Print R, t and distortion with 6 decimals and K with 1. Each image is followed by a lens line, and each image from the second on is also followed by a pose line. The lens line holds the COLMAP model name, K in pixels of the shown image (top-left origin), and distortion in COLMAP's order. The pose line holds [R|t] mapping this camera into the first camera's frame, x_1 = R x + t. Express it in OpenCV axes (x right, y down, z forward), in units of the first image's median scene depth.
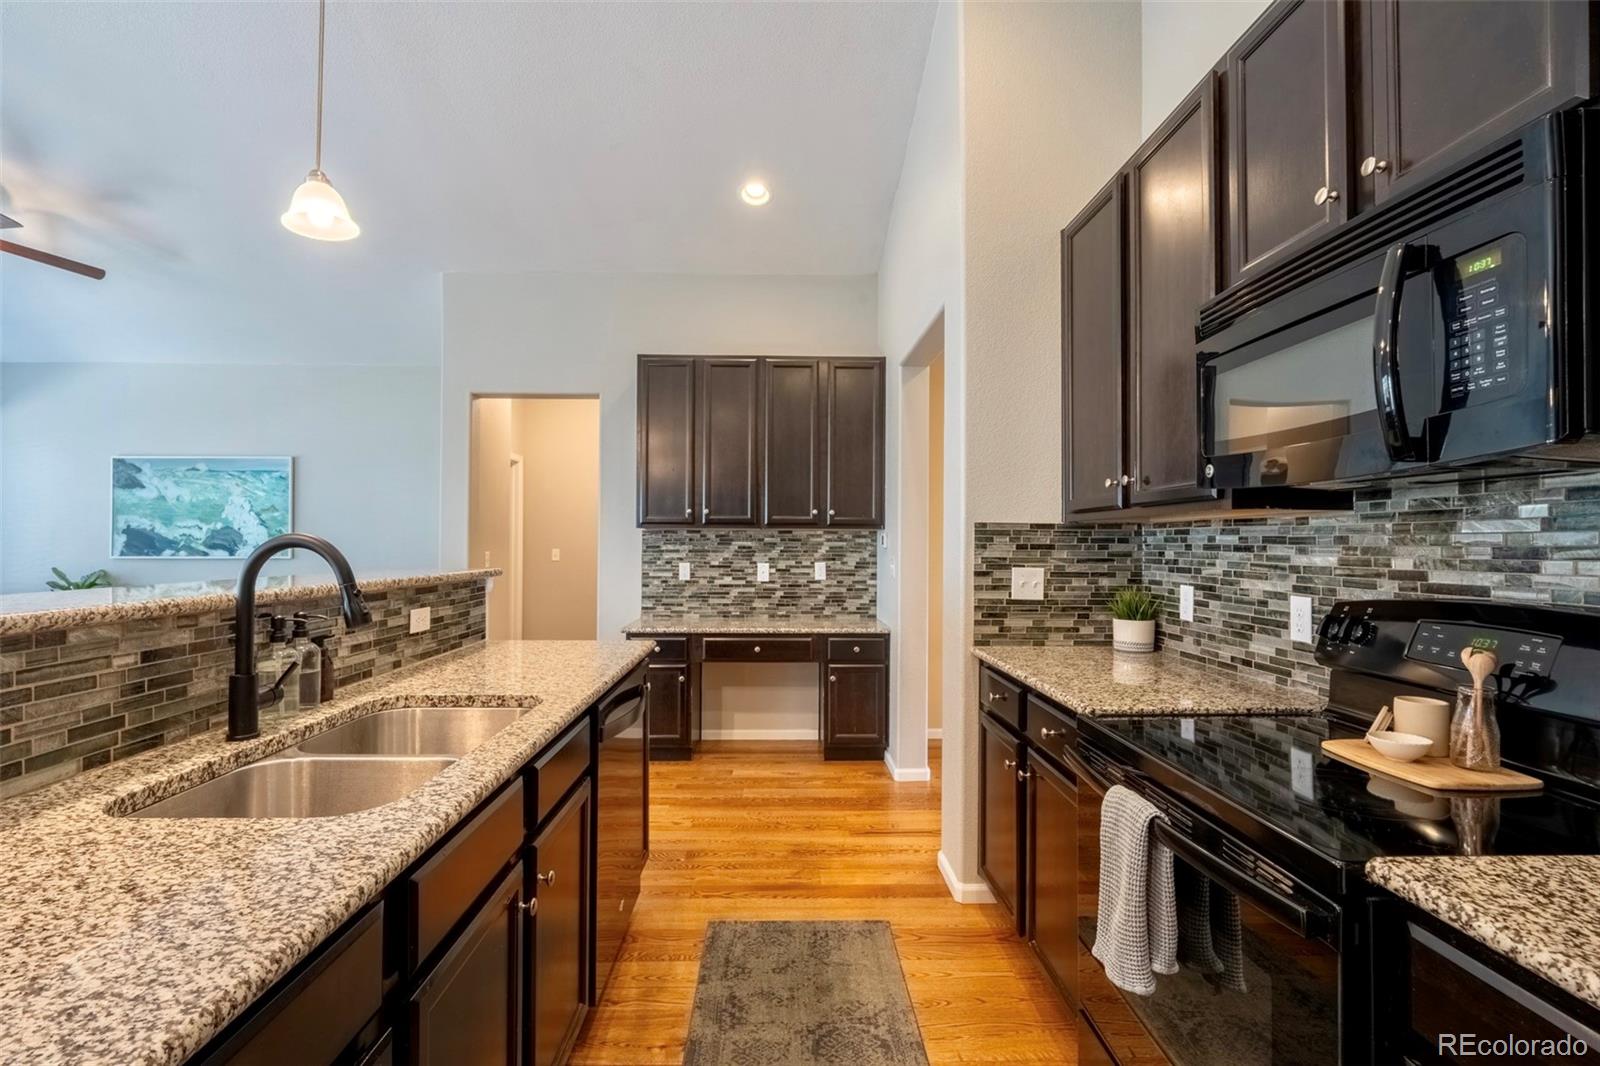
lens RADIAL K [[702.8, 0, 800.0], [0, 702.8, 533.0], [0, 0, 1]] dist [-0.002074, -0.000351]
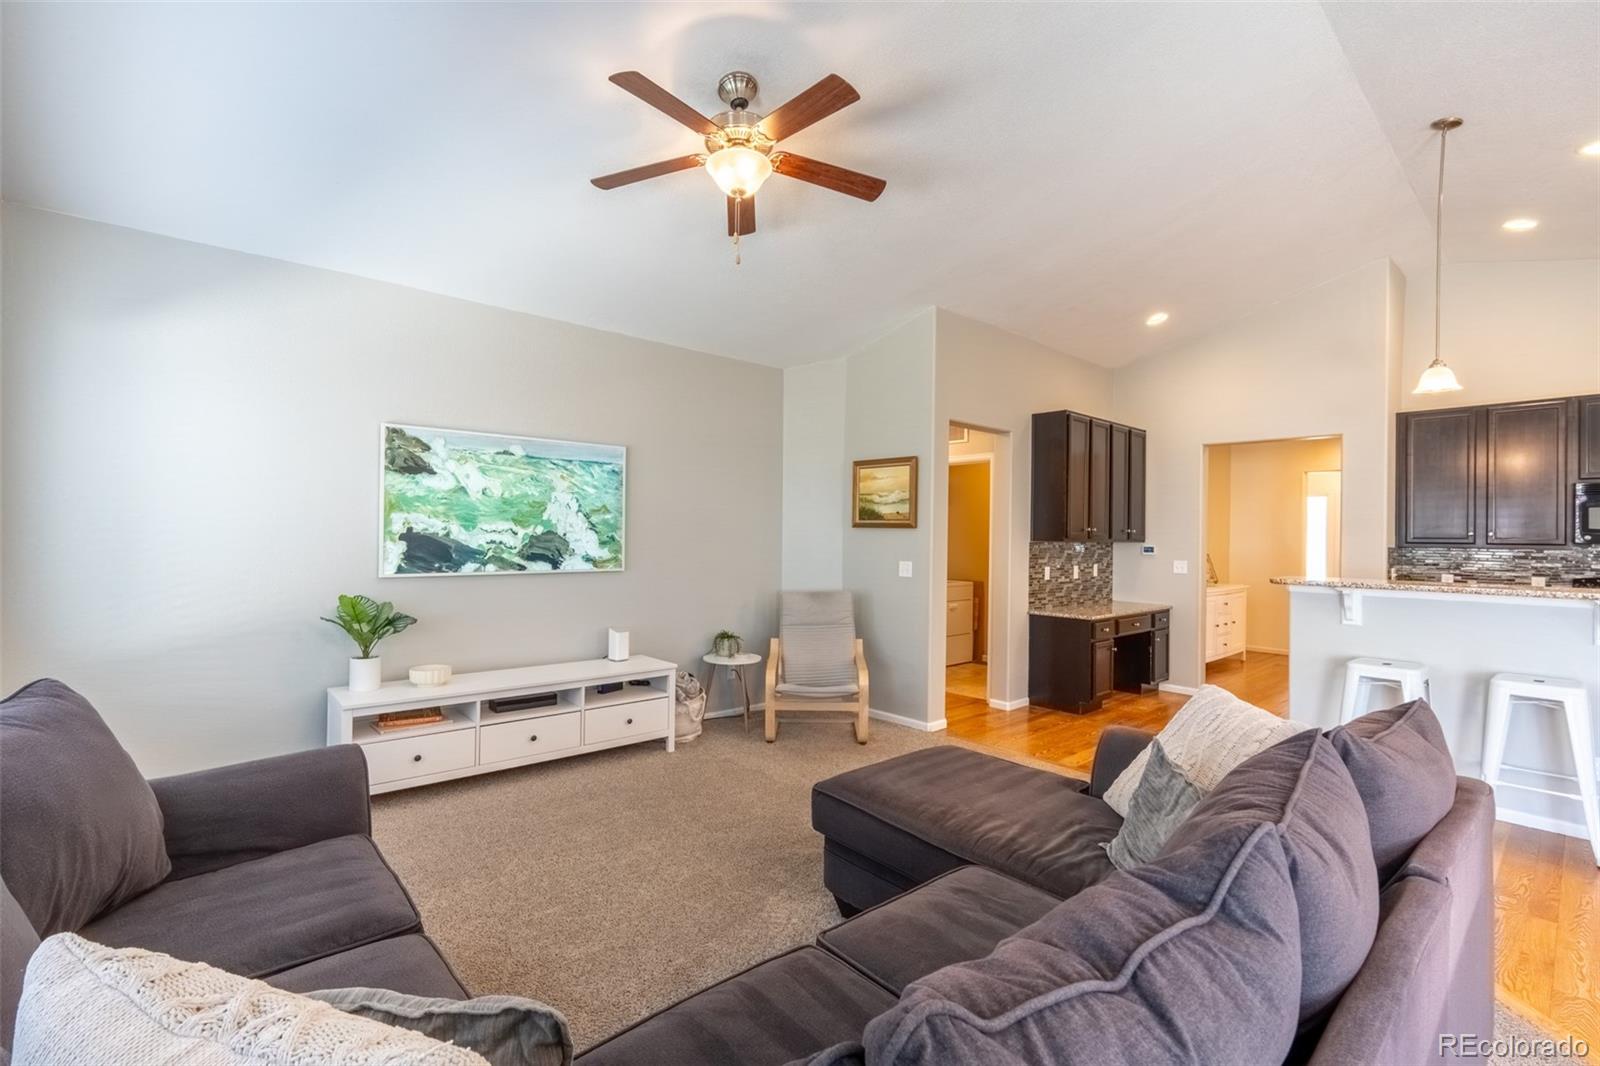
lens RADIAL K [[702.8, 0, 800.0], [0, 702.8, 533.0], [0, 0, 1]] dist [-0.002074, -0.000351]
pose [[0.761181, 0.008590, 0.648483, -1.109099], [-0.019529, 0.999762, 0.009680, -0.019970], [-0.648246, -0.020032, 0.761168, 0.238414]]
